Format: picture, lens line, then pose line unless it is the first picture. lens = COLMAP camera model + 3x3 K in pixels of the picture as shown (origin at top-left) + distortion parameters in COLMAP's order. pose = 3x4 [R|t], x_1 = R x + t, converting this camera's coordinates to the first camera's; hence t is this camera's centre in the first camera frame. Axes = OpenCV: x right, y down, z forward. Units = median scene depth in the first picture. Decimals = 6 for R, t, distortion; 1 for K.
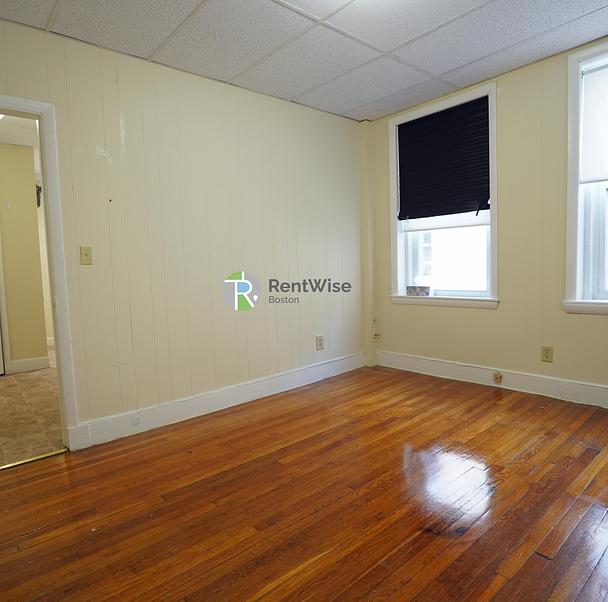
lens RADIAL K [[420.7, 0, 304.7], [0, 420.7, 300.4], [0, 0, 1]] dist [-0.054332, 0.021963]
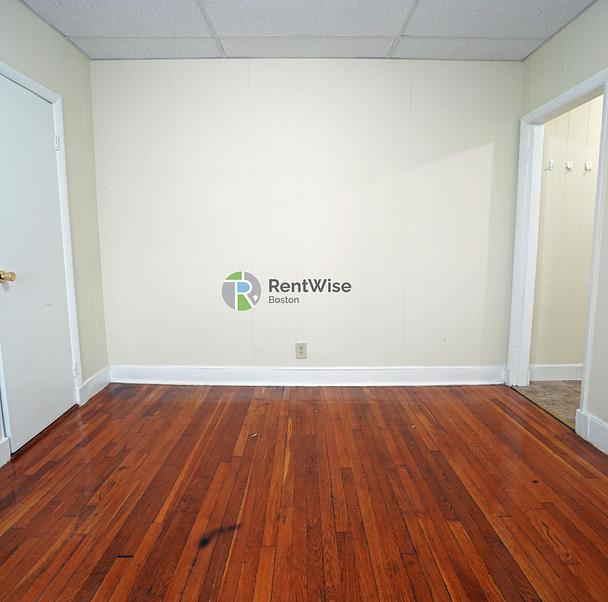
lens RADIAL K [[420.7, 0, 303.9], [0, 420.7, 301.6], [0, 0, 1]] dist [-0.054332, 0.021963]
pose [[-0.652304, 0.141163, -0.744696, 0.725790], [-0.029220, 0.977090, 0.210810, -0.172673], [0.757394, 0.159273, -0.633235, 1.421788]]
